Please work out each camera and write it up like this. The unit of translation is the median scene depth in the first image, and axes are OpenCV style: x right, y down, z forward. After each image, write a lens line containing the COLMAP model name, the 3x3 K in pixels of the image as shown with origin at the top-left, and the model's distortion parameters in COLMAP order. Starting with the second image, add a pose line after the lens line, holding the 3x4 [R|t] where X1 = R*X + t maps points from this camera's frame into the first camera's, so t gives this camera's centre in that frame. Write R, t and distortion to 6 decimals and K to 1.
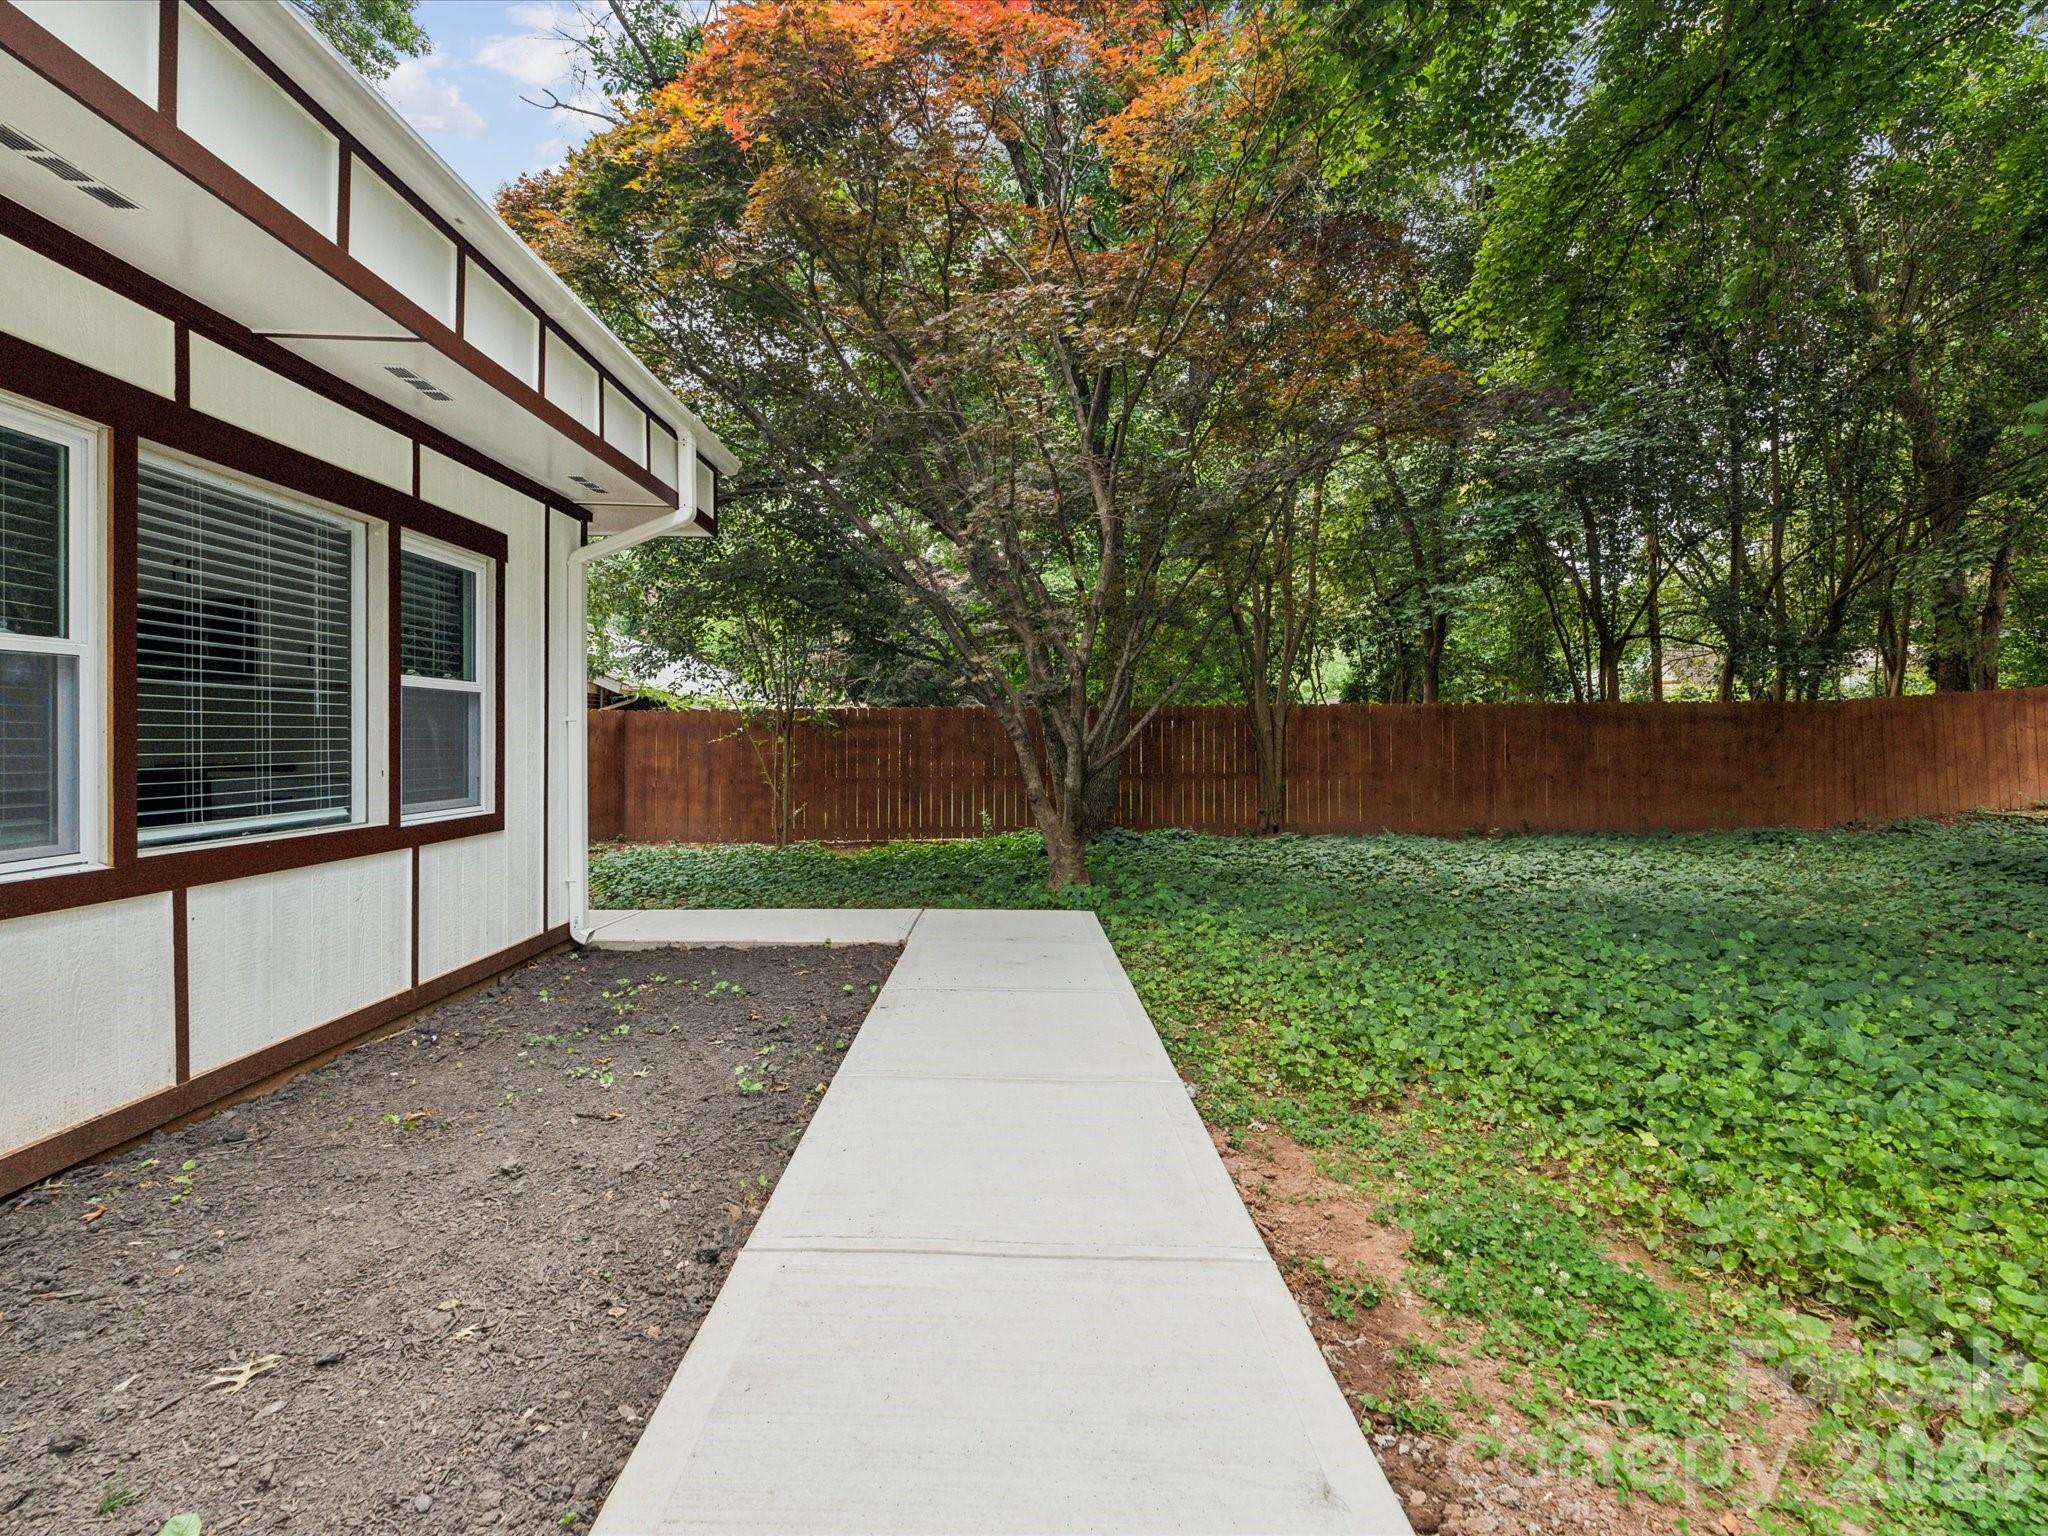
lens RADIAL K [[1006.7, 0, 1029.0], [0, 1006.7, 770.6], [0, 0, 1]] dist [-0.002088, -0.000102]
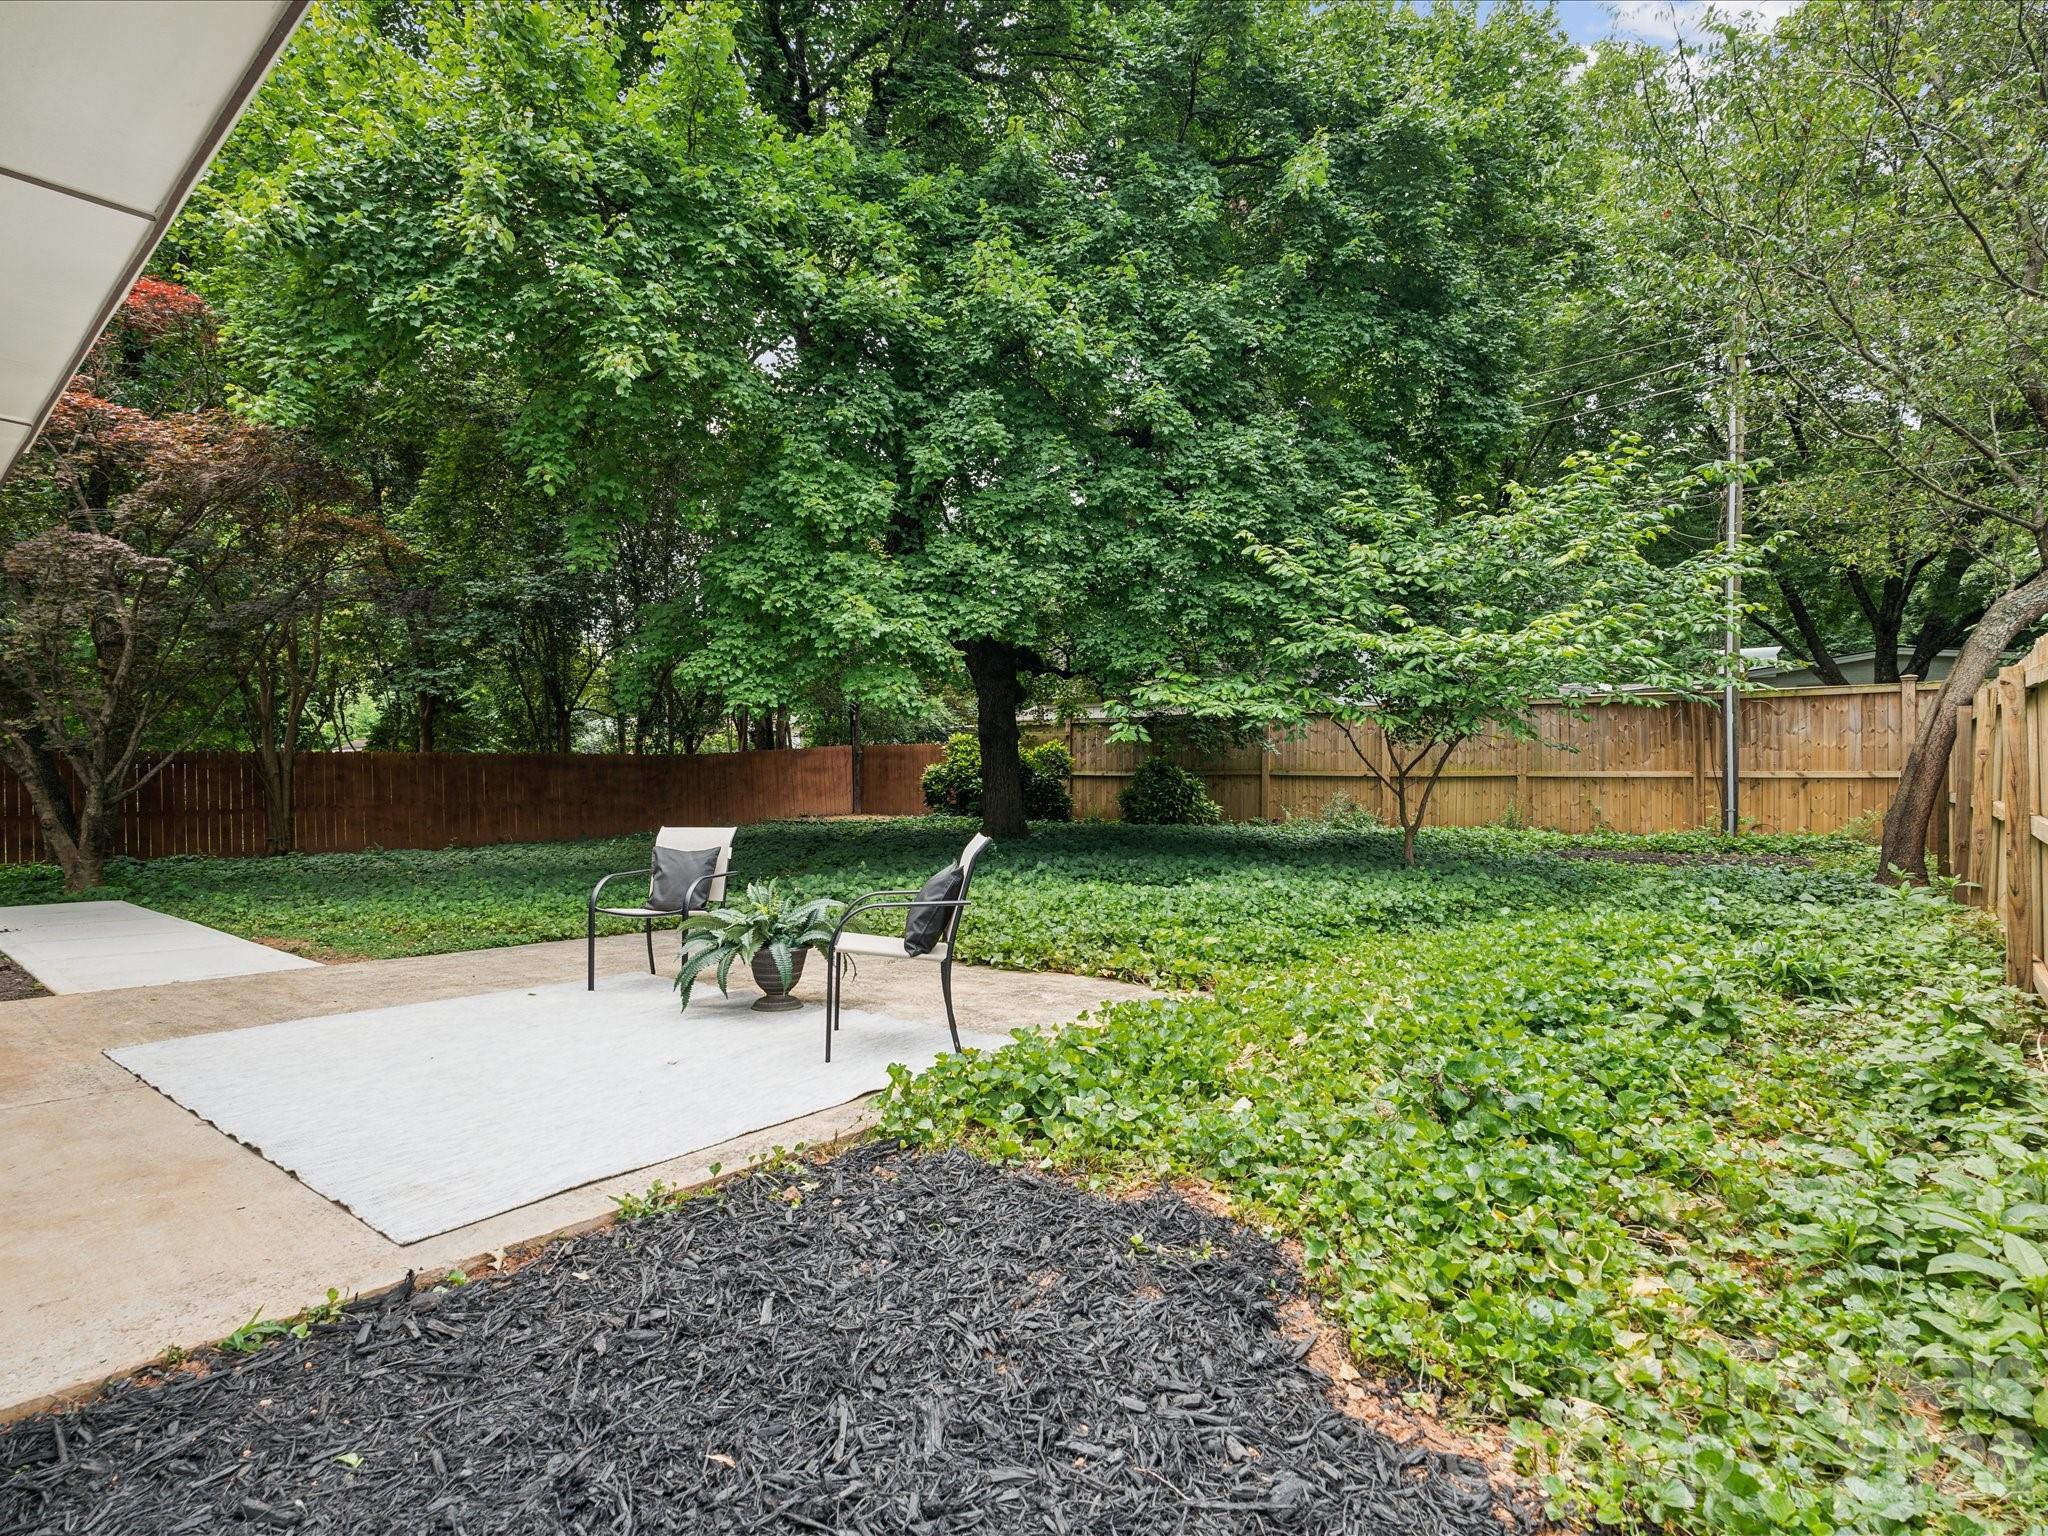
lens RADIAL K [[1006.7, 0, 1029.0], [0, 1006.7, 770.6], [0, 0, 1]] dist [-0.002088, -0.000102]
pose [[0.646674, -0.000462, 0.762766, -0.066493], [0.031446, 0.999166, -0.026056, 0.011650], [-0.762118, 0.040836, 0.646149, -0.317831]]
